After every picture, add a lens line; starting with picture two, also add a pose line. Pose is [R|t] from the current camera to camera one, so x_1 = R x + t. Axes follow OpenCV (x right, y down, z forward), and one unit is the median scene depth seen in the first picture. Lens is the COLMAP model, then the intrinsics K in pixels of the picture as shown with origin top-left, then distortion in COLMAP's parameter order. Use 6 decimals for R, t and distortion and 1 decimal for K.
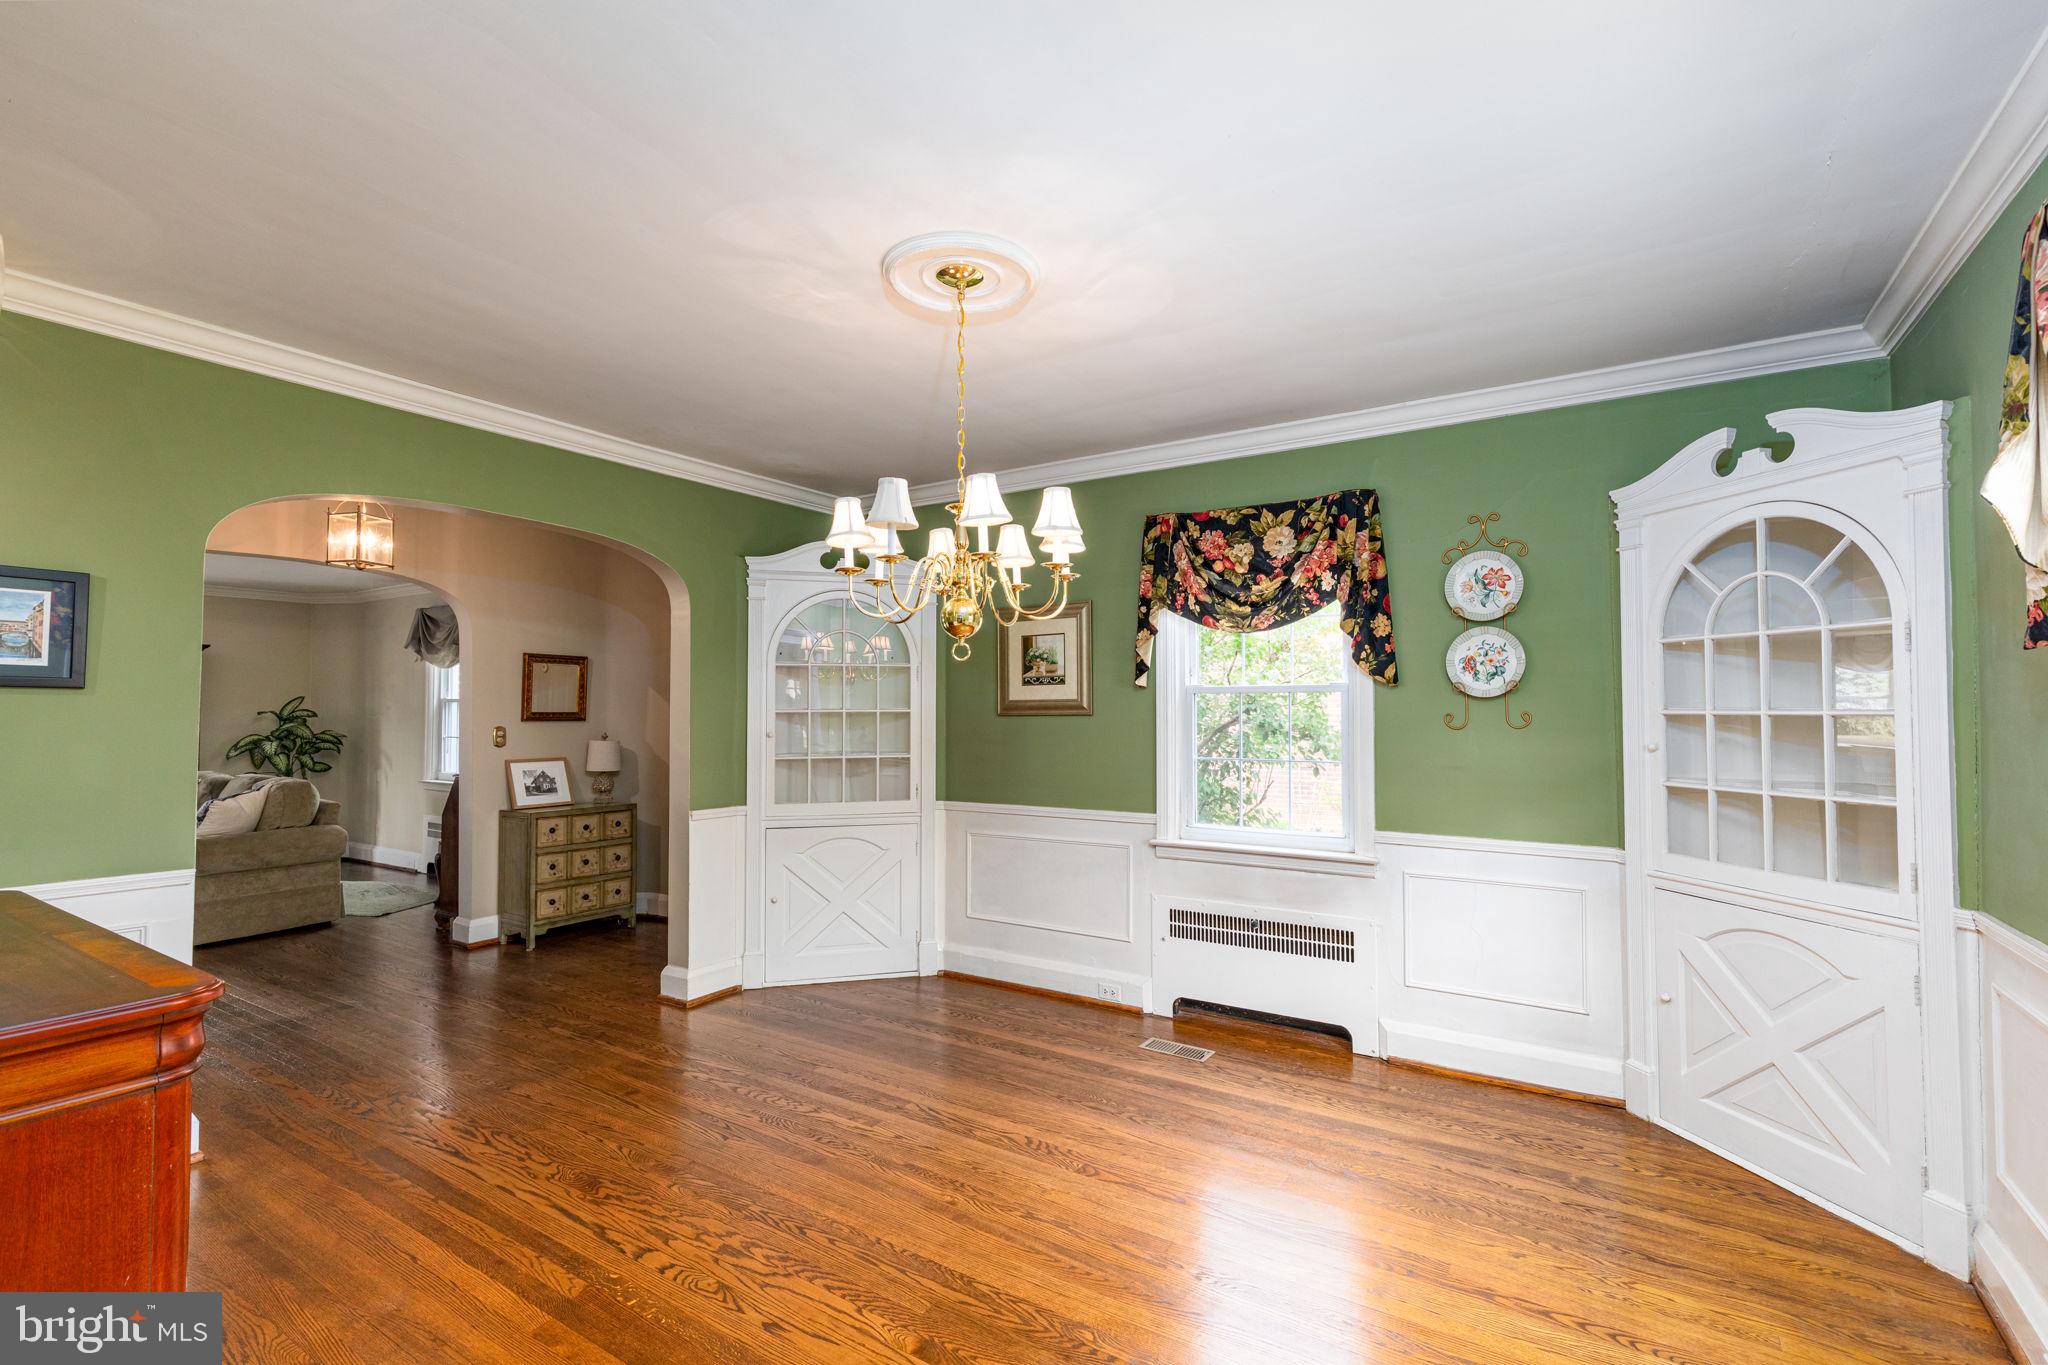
lens RADIAL K [[913.1, 0, 1024.0], [0, 913.1, 682.5], [0, 0, 1]] dist [-0.001031, -0.000132]
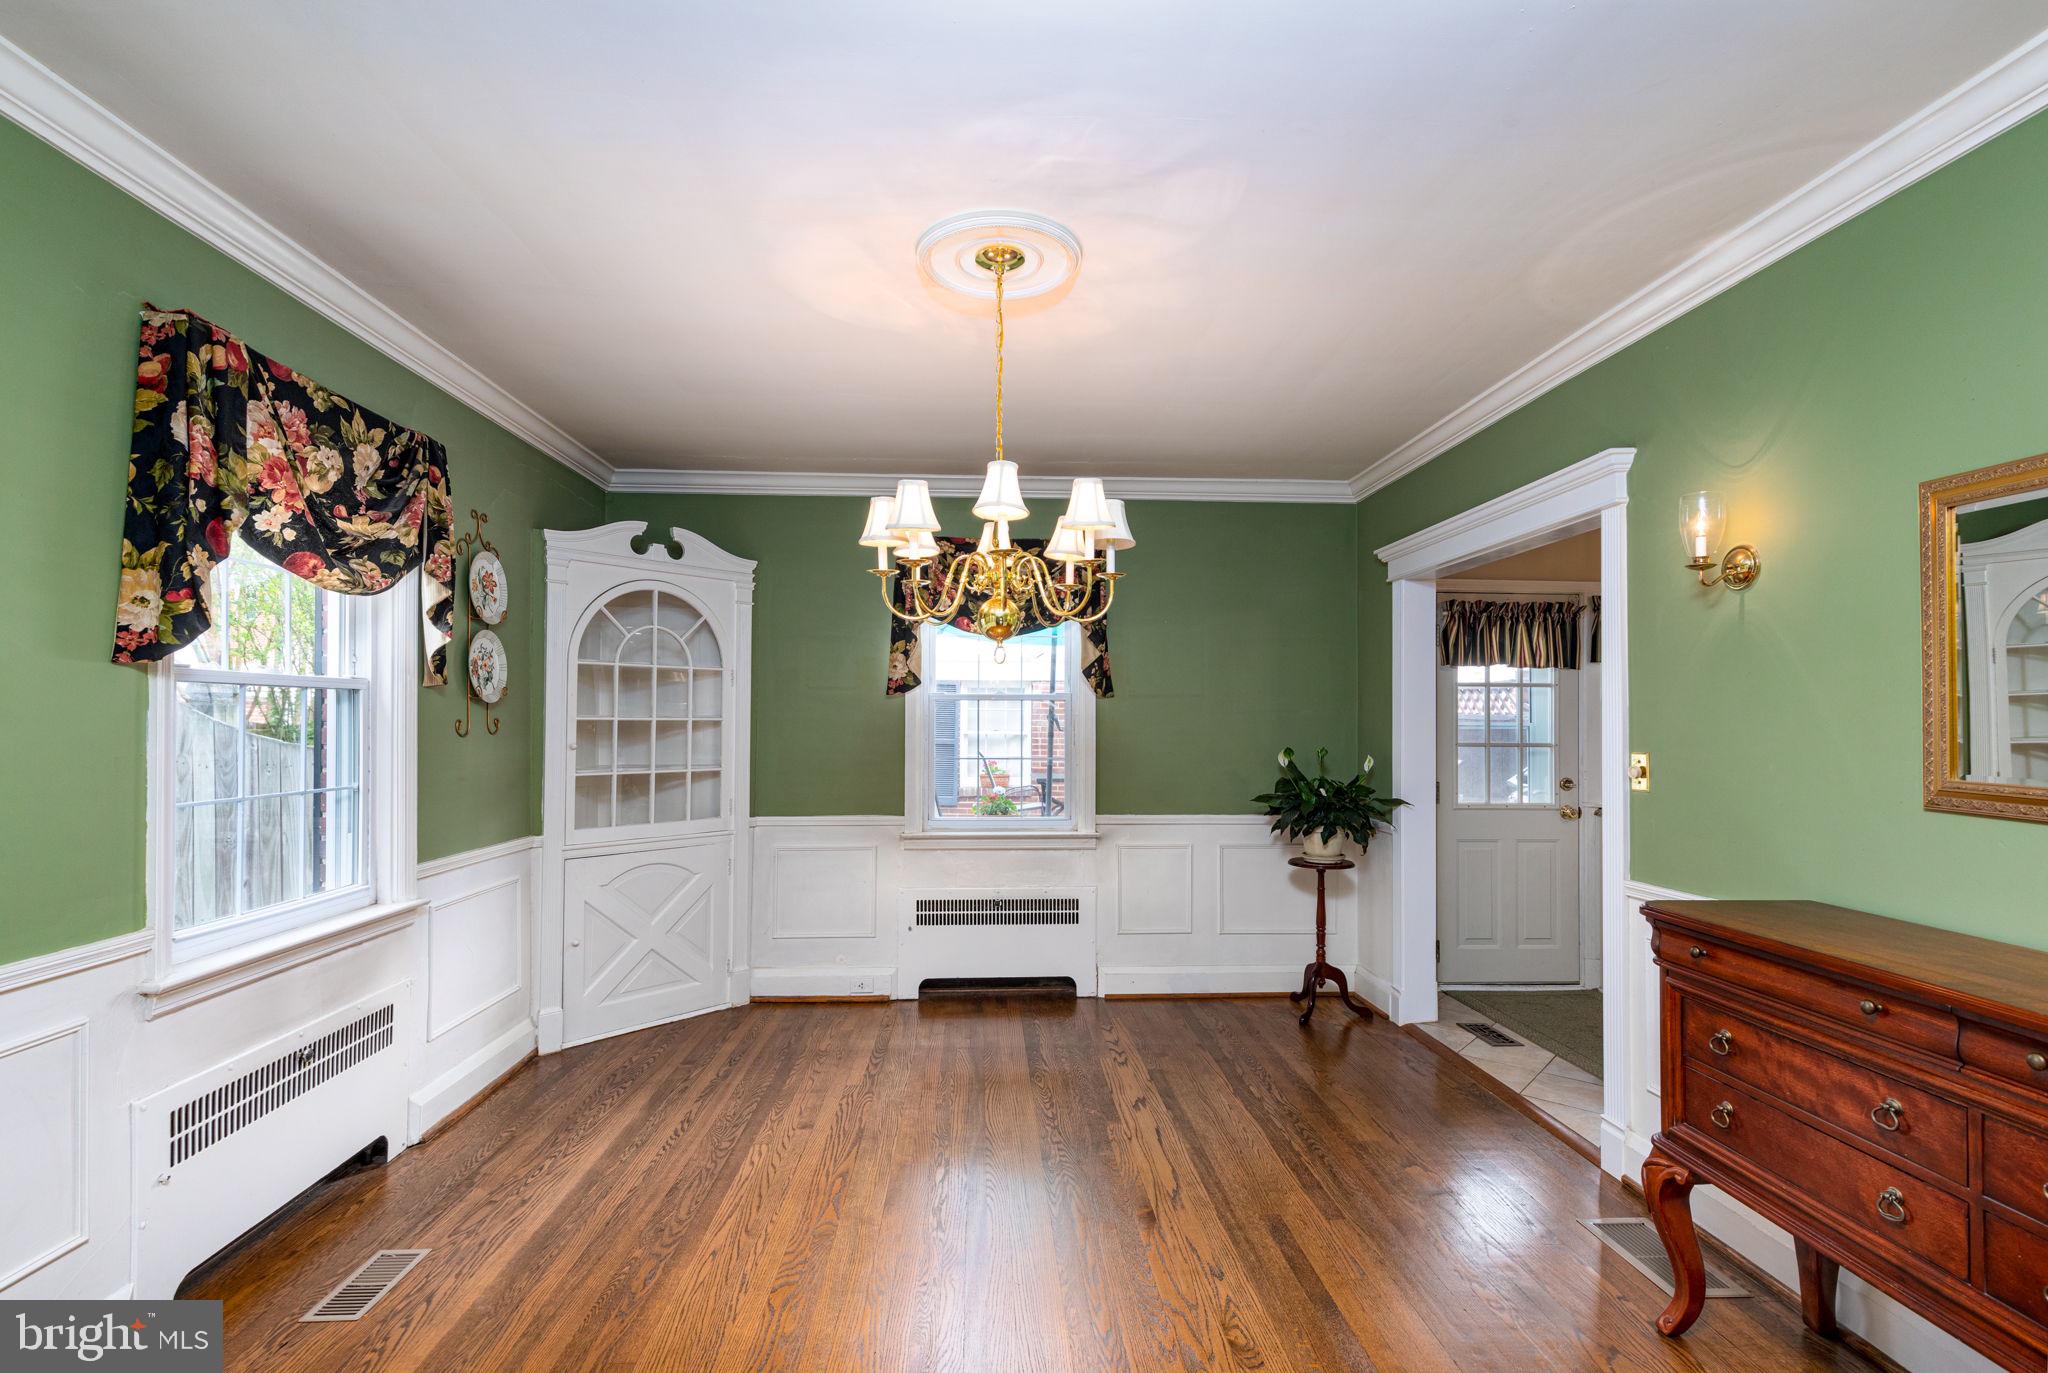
lens RADIAL K [[929.1, 0, 1023.3], [0, 929.1, 697.5], [0, 0, 1]] dist [0.006391, -0.000073]
pose [[-0.585884, 0.020884, 0.810126, -0.680908], [-0.025723, 0.998685, -0.044347, 0.042932], [-0.809986, -0.046822, -0.584577, 1.201558]]
